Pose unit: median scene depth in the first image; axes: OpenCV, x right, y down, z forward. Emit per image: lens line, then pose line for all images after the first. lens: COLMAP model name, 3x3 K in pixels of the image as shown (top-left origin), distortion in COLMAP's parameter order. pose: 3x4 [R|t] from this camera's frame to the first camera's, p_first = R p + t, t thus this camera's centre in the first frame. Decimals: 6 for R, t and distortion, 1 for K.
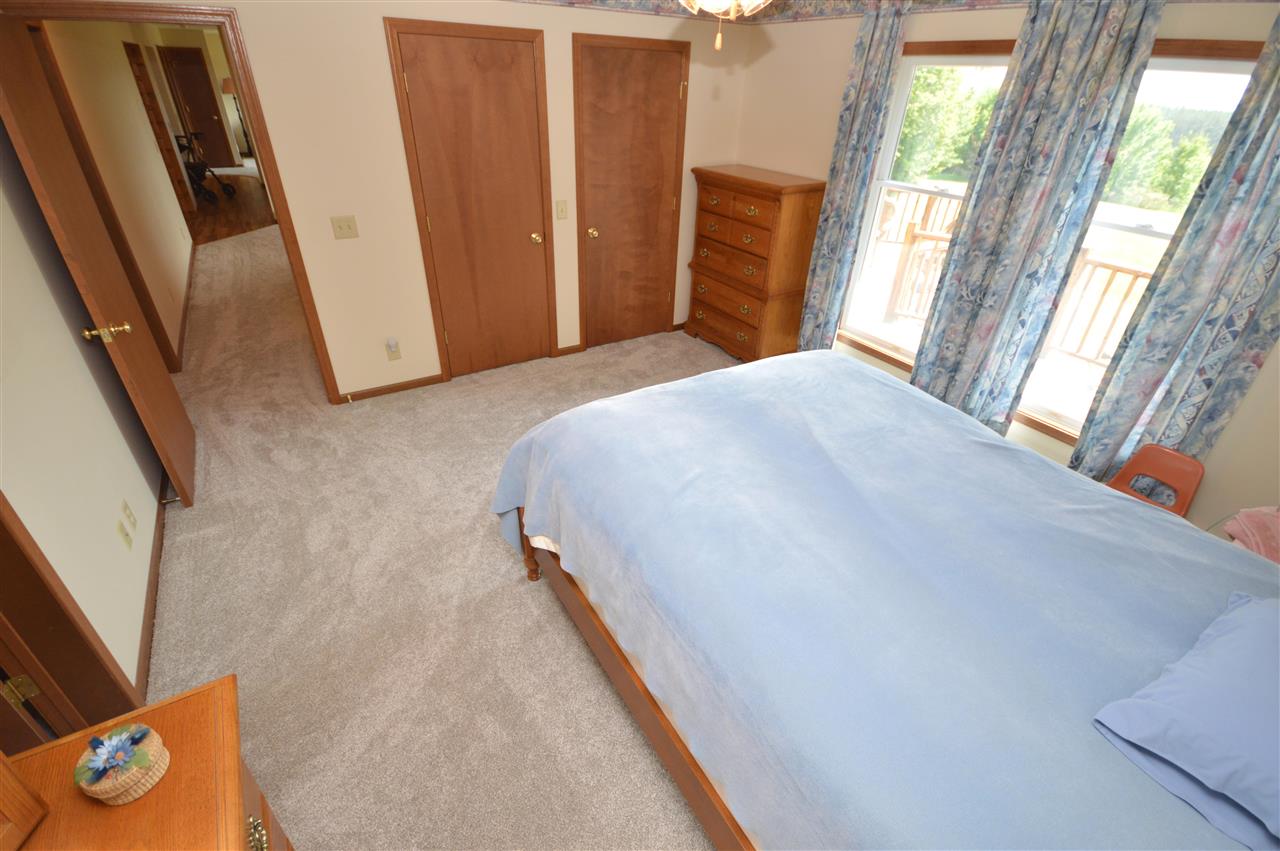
lens RADIAL K [[569.9, 0, 639.1], [0, 569.9, 430.6], [0, 0, 1]] dist [0.001354, -0.008433]
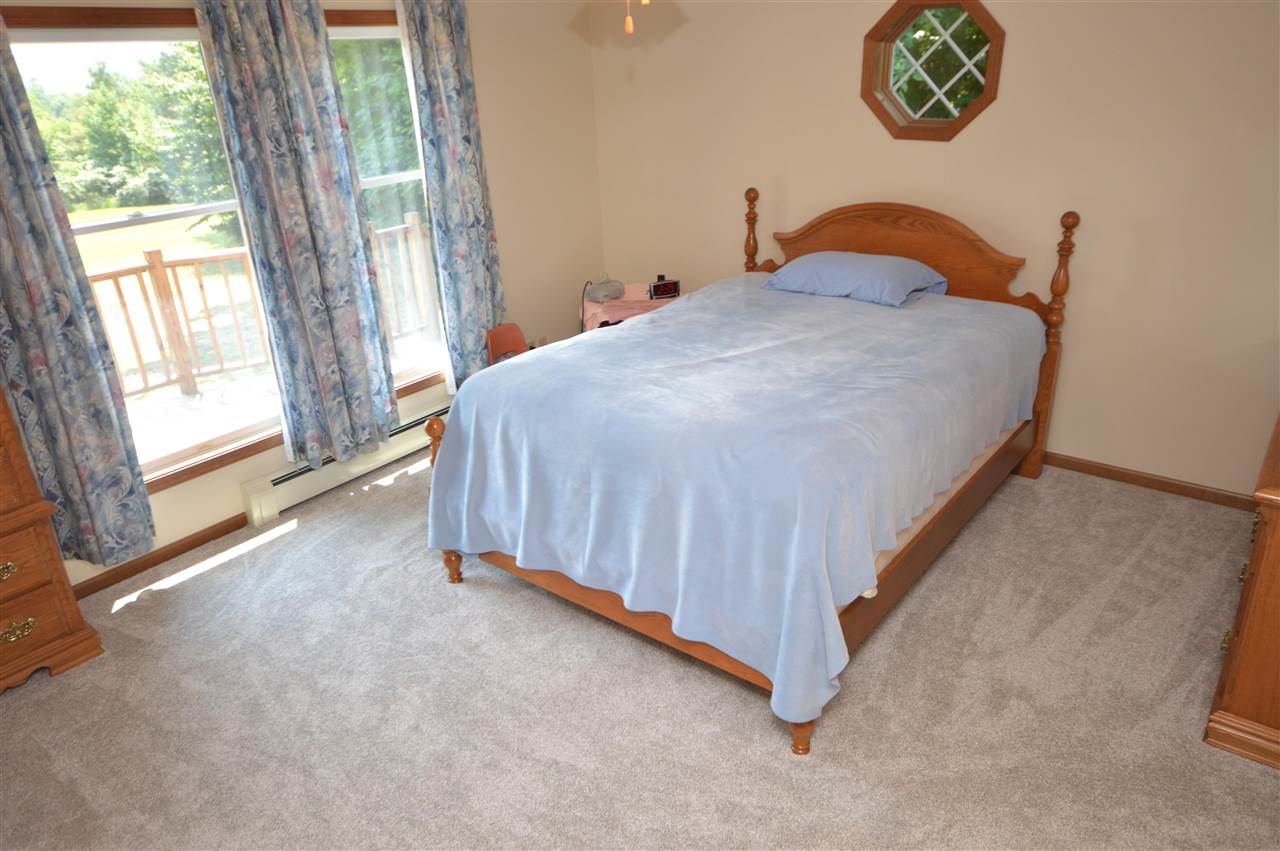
lens RADIAL K [[892.5, 0, 640.0], [0, 892.5, 425.5], [0, 0, 1]] dist [0.002197, 0.000108]
pose [[-0.322446, -0.396954, 0.859335, -0.723804], [0.525514, 0.680003, 0.511303, -0.531954], [-0.787314, 0.616460, -0.010660, 0.767383]]
